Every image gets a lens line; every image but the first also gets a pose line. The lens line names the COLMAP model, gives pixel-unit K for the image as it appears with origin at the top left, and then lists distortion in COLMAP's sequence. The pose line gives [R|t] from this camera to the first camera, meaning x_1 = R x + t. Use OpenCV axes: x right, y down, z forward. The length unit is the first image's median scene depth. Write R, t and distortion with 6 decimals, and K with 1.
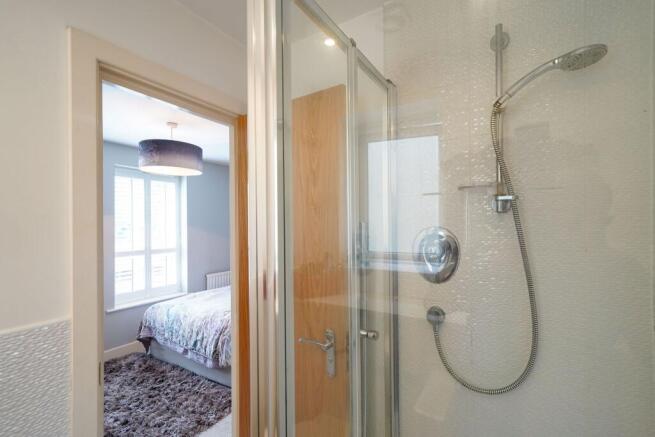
lens RADIAL K [[304.0, 0, 327.7], [0, 304.0, 219.6], [0, 0, 1]] dist [0.003750, -0.000100]
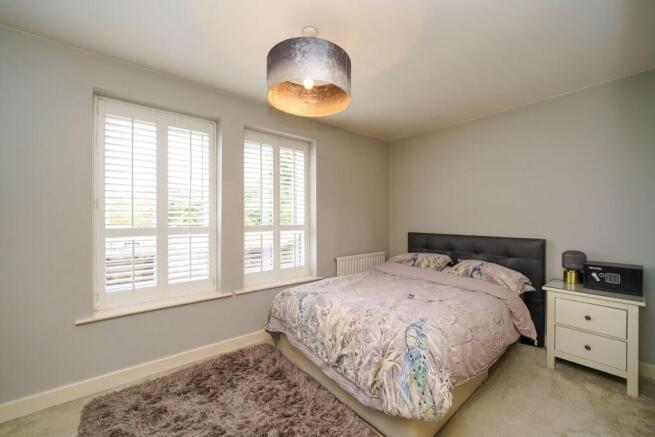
lens RADIAL K [[249.8, 0, 328.7], [0, 249.8, 217.1], [0, 0, 1]] dist [-0.001801, -0.000035]
pose [[0.947776, 0.002461, -0.318927, -0.266716], [-0.001741, 0.999995, 0.002542, 0.089368], [0.318932, -0.001854, 0.947776, 0.444034]]
